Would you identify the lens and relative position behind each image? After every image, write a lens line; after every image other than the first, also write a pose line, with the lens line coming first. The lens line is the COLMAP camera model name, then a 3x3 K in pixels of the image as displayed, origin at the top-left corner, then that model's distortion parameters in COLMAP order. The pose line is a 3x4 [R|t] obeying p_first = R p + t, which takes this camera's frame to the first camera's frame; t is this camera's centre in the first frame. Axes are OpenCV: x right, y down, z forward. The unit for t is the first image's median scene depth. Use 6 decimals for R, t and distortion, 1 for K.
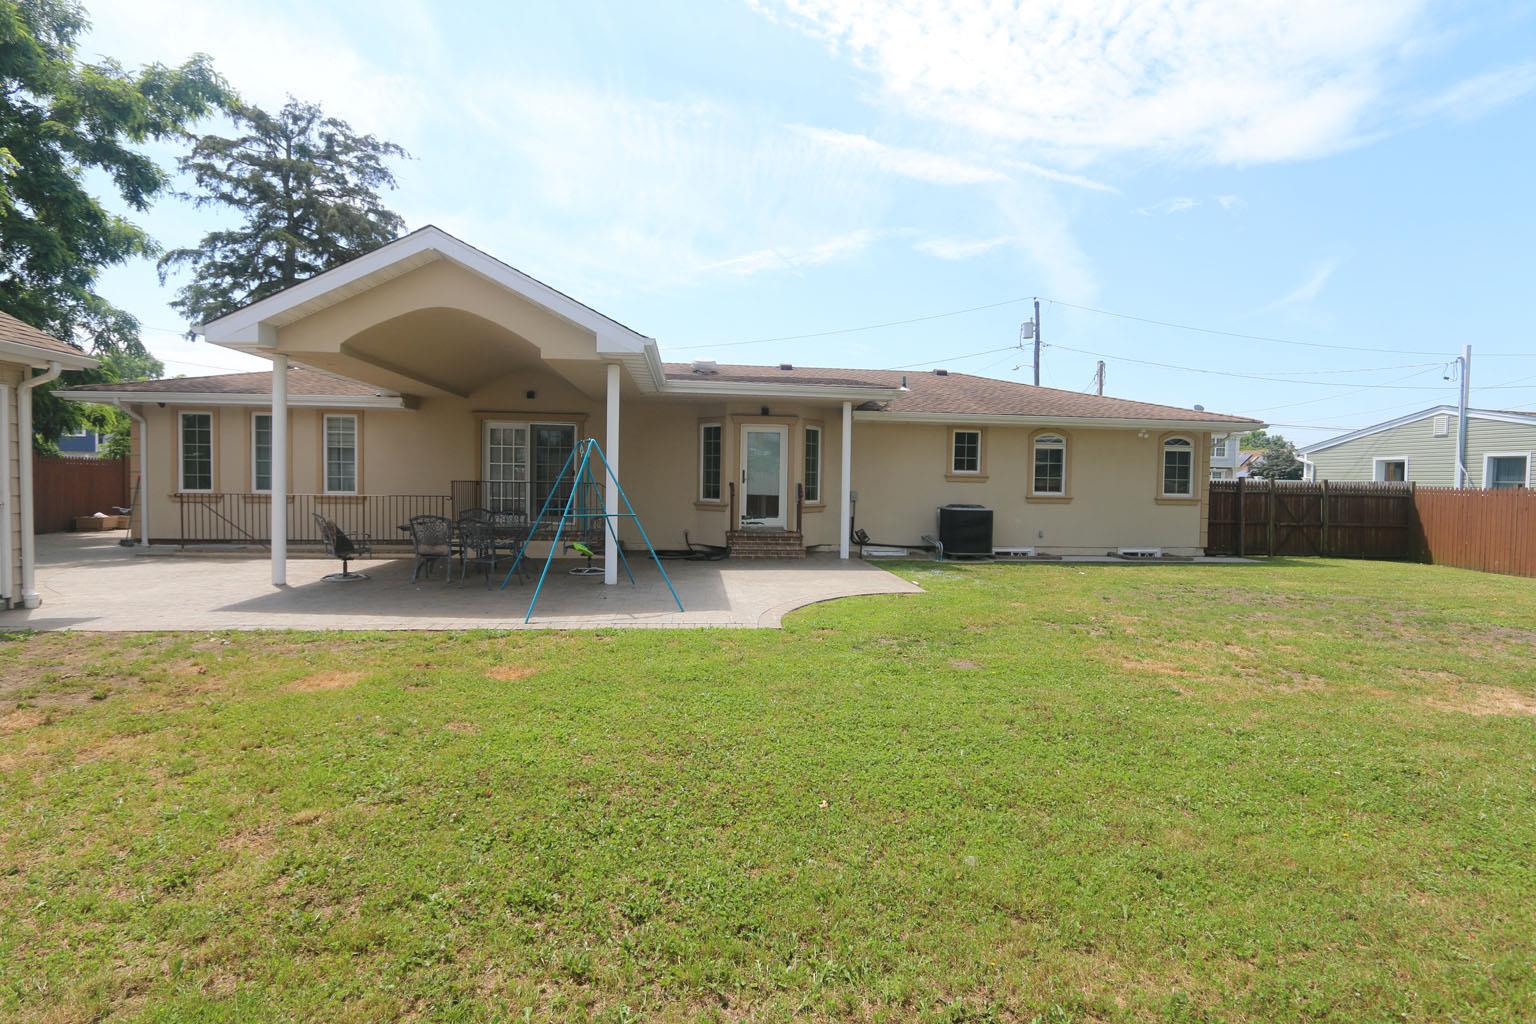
lens RADIAL K [[707.5, 0, 768.2], [0, 707.5, 504.2], [0, 0, 1]] dist [-0.018027, 0.000525]
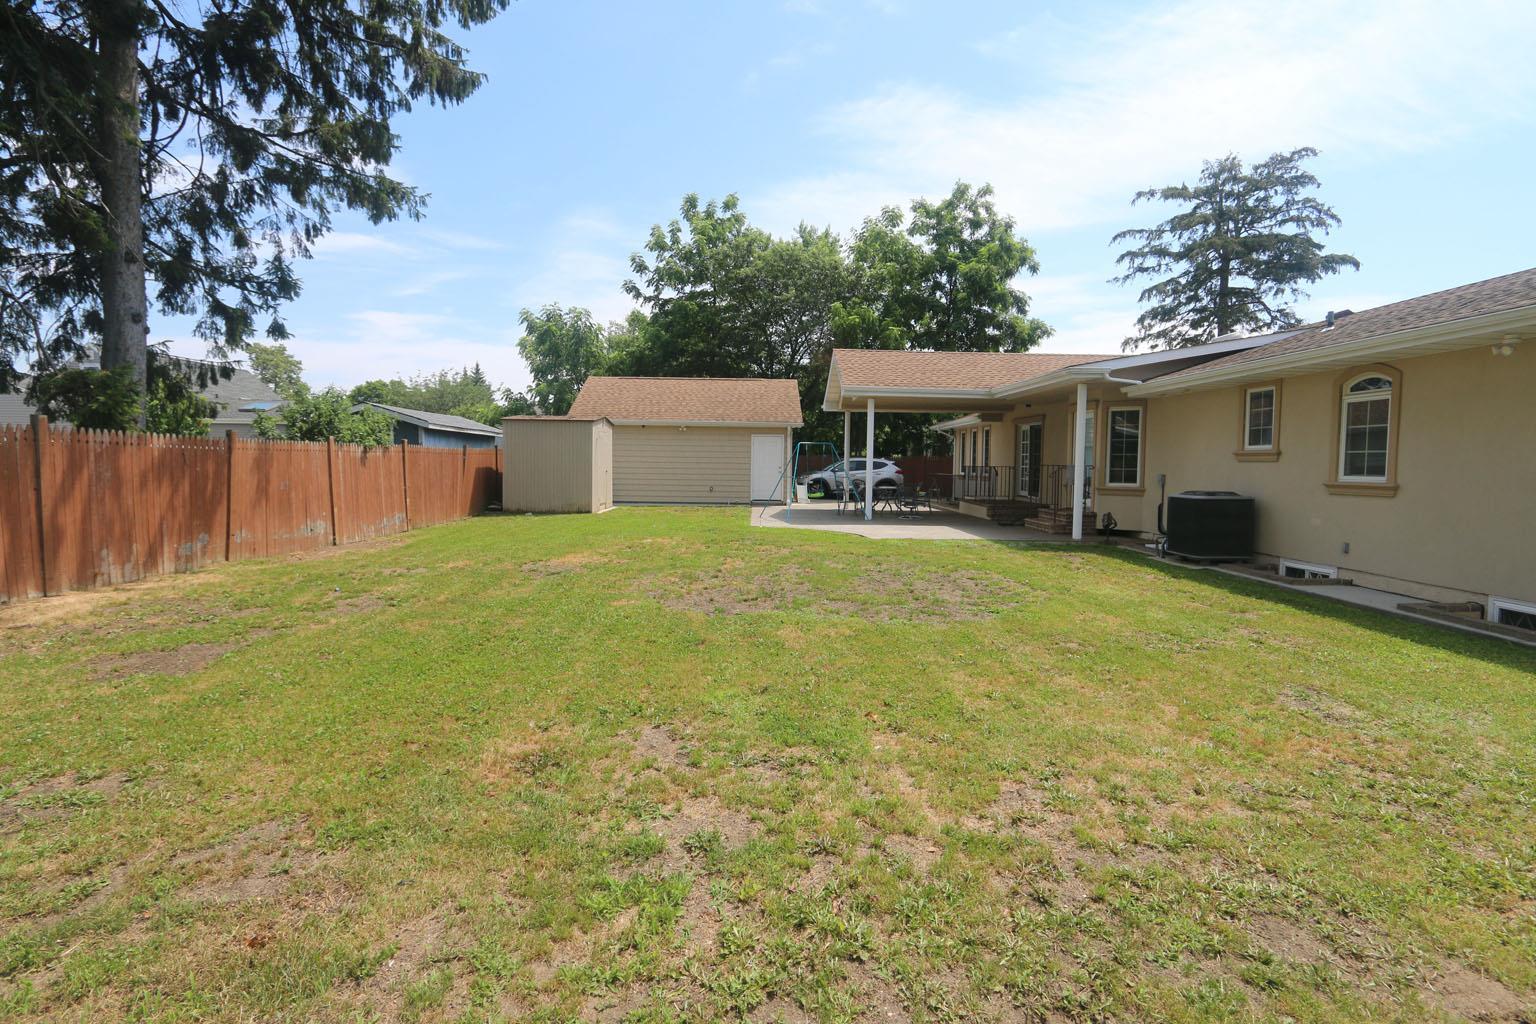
lens RADIAL K [[707.5, 0, 768.2], [0, 707.5, 504.2], [0, 0, 1]] dist [-0.018027, 0.000525]
pose [[-0.093754, 0.041192, -0.994743, 1.008279], [-0.045094, 0.997943, 0.045574, 0.001324], [0.994574, 0.049130, -0.091704, 0.569539]]
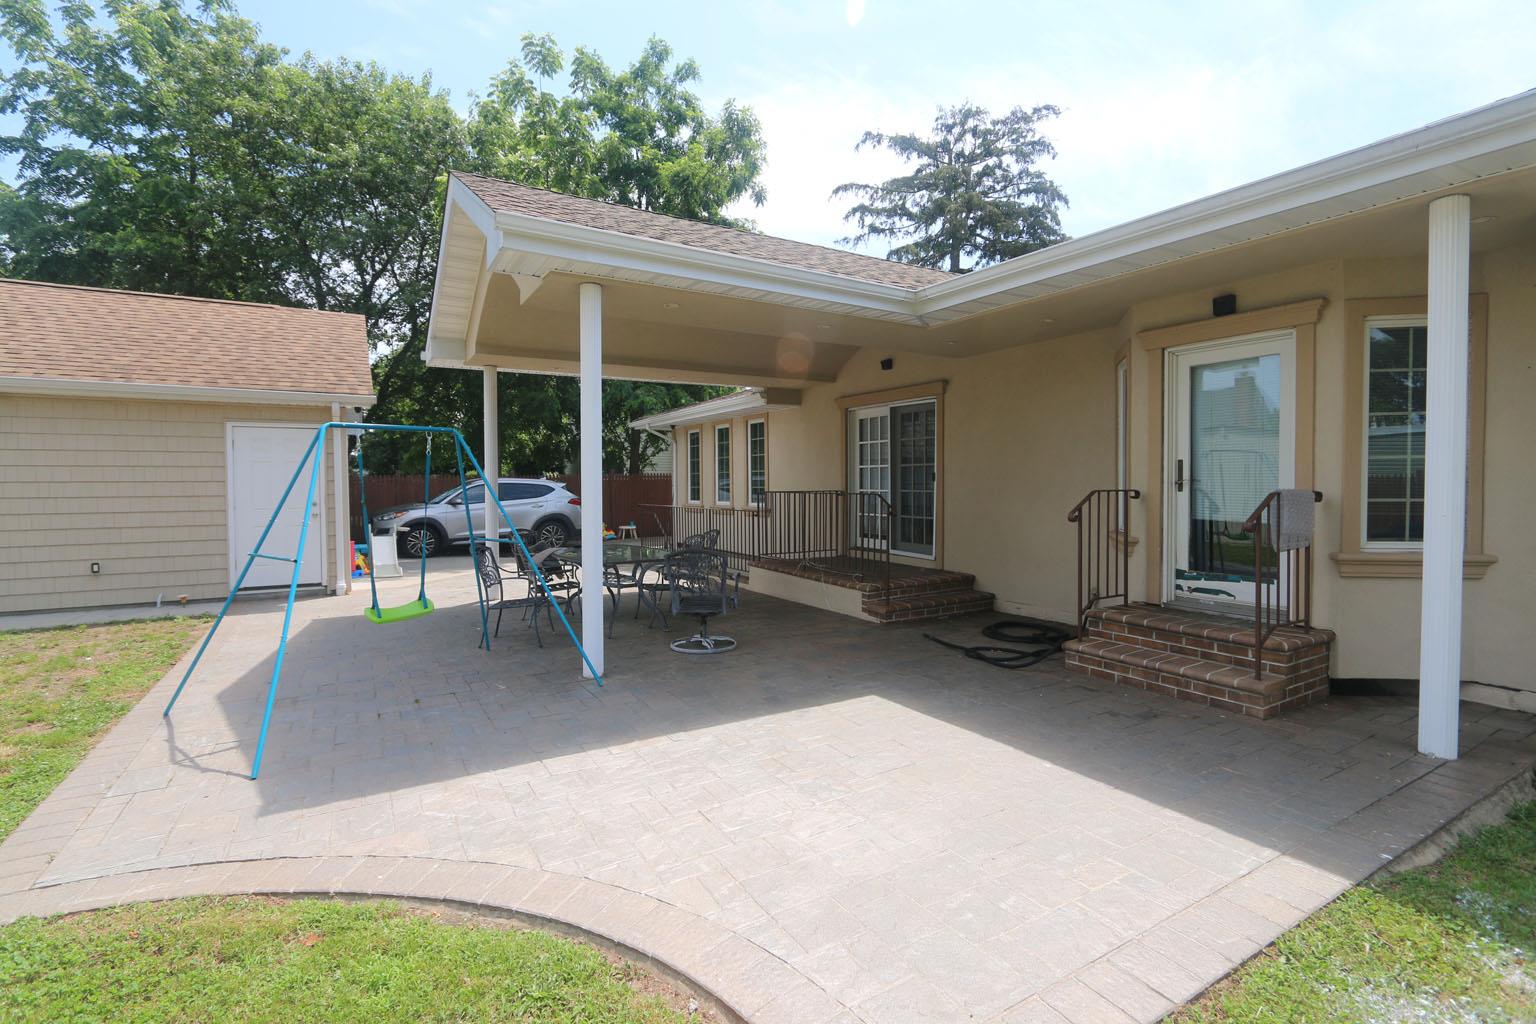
lens RADIAL K [[707.5, 0, 768.2], [0, 707.5, 504.2], [0, 0, 1]] dist [-0.018027, 0.000525]
pose [[0.415177, 0.009317, -0.909693, 0.218243], [-0.017366, 0.999847, 0.002315, -0.017226], [0.909575, 0.014836, 0.415275, 0.557545]]
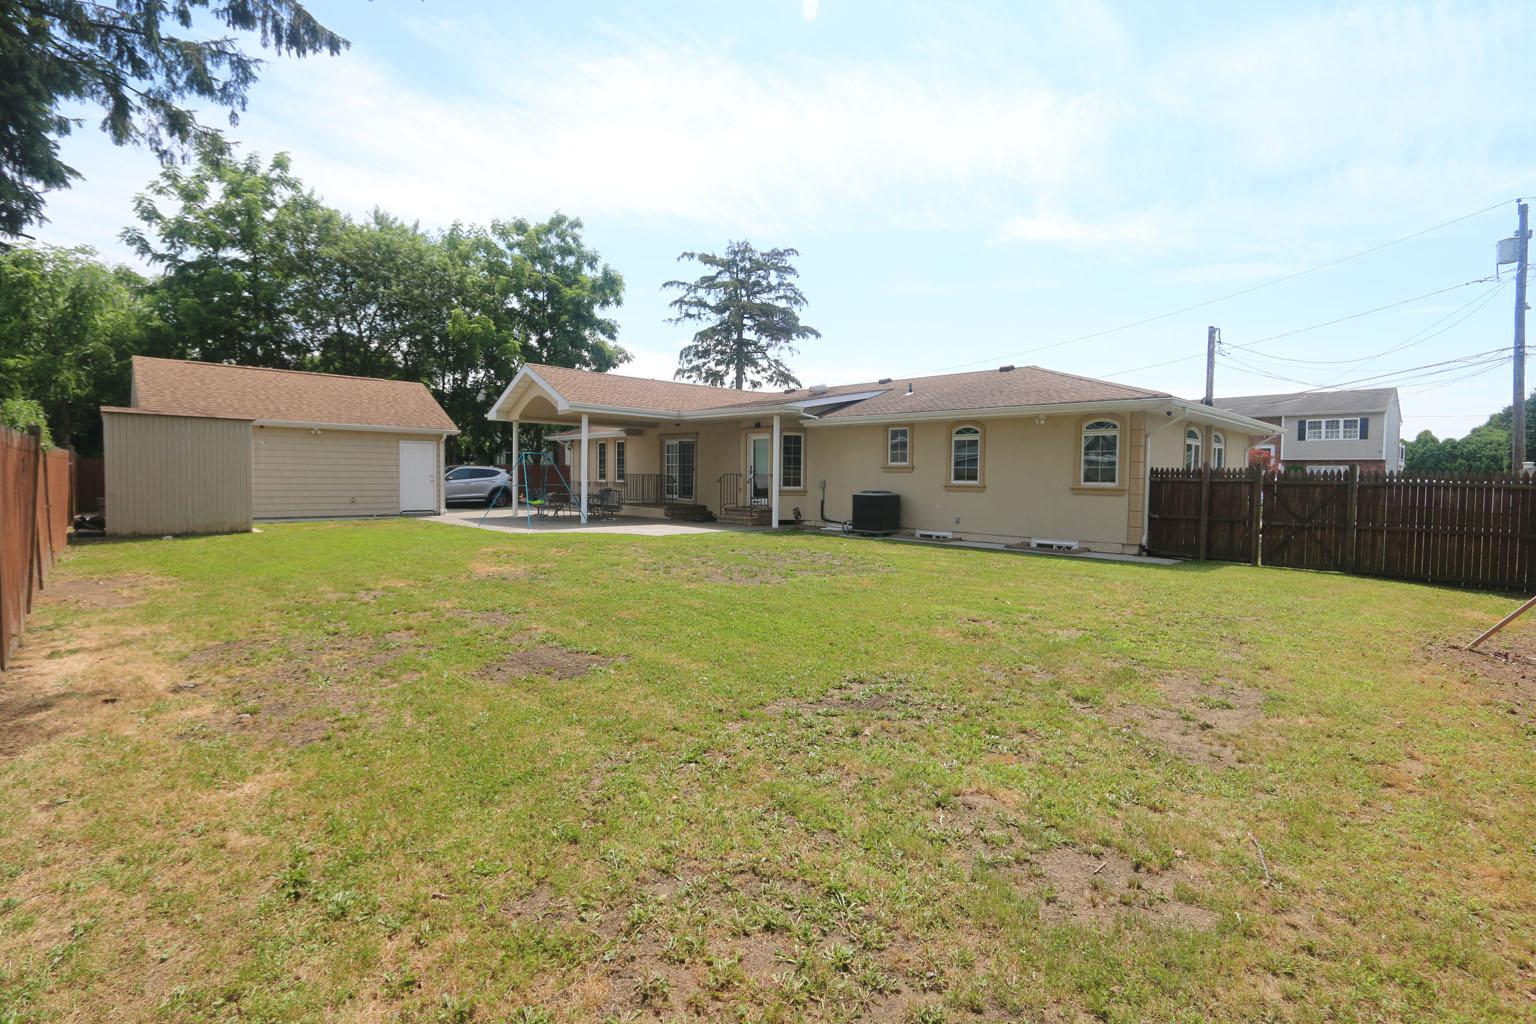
lens RADIAL K [[707.5, 0, 768.2], [0, 707.5, 504.2], [0, 0, 1]] dist [-0.018027, 0.000525]
pose [[0.612779, 0.023682, -0.789900, 1.055389], [-0.028176, 0.999570, 0.008110, 0.017699], [0.789752, 0.017286, 0.613183, 0.112316]]
